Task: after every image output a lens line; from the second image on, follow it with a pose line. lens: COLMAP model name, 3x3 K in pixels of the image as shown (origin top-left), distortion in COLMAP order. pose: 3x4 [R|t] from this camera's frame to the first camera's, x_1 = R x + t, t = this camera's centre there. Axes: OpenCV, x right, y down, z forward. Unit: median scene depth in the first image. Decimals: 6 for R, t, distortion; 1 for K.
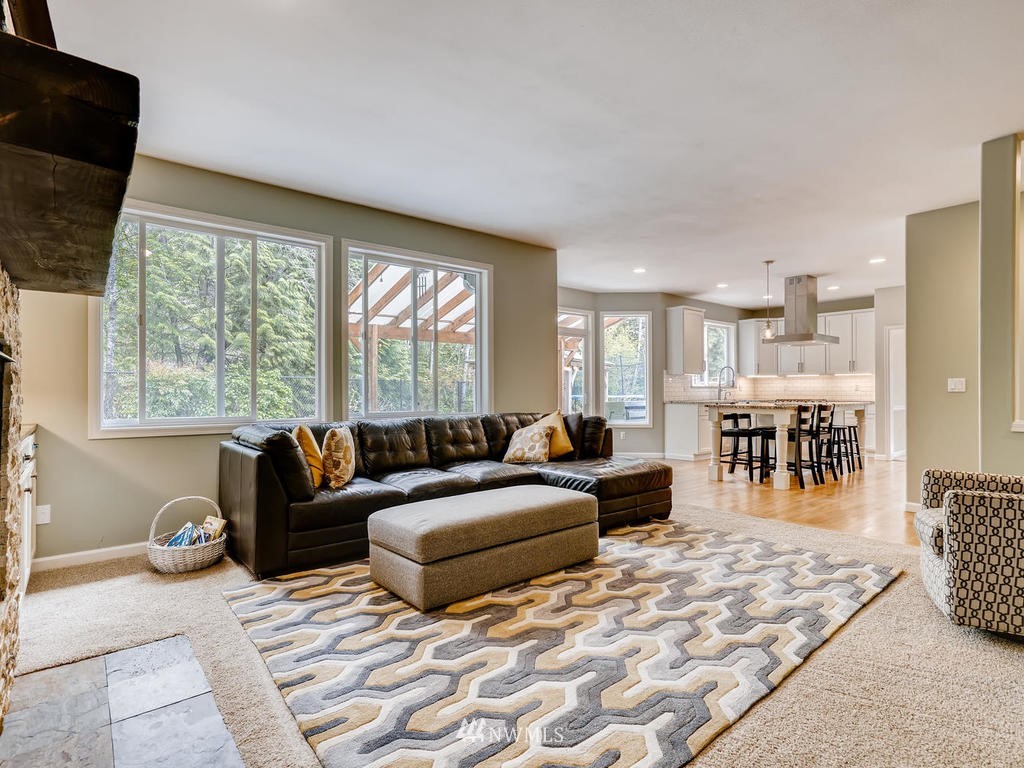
lens RADIAL K [[528.5, 0, 525.5], [0, 528.5, 387.9], [0, 0, 1]] dist [-0.002054, -0.000586]
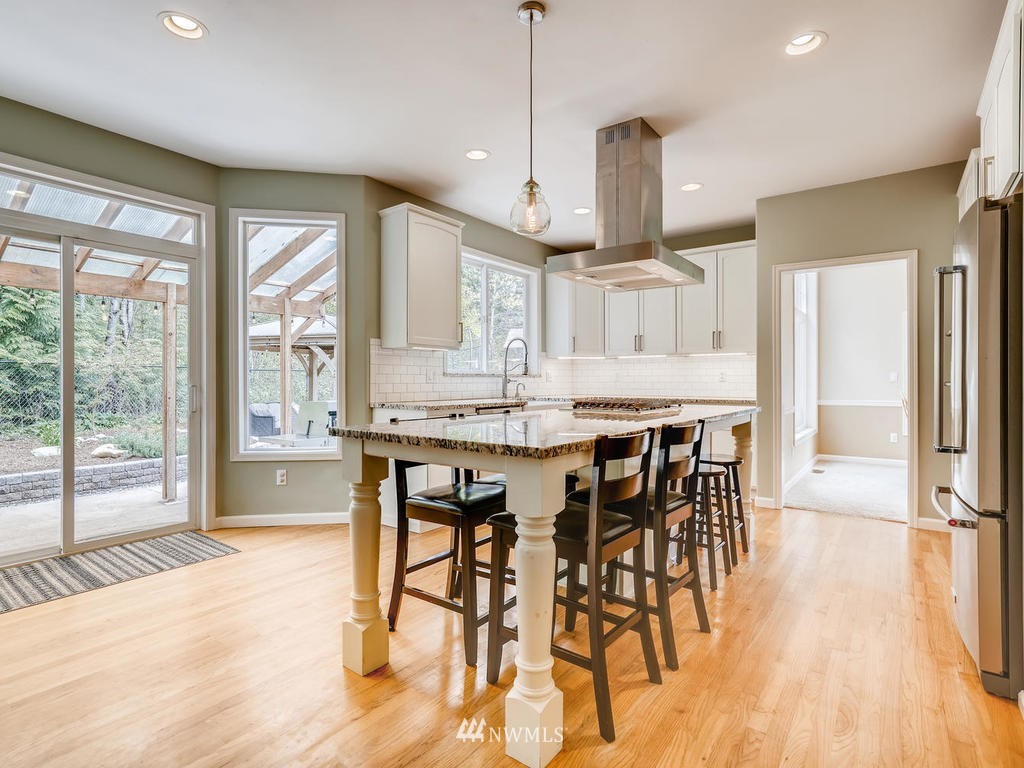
lens RADIAL K [[521.7, 0, 512.0], [0, 521.7, 384.0], [0, 0, 1]] dist [-0.000935, 0.000453]
pose [[0.976311, 0.001500, 0.216368, 0.283694], [-0.004735, 0.999885, 0.014437, -0.000227], [-0.216321, -0.015119, 0.976205, 0.507712]]
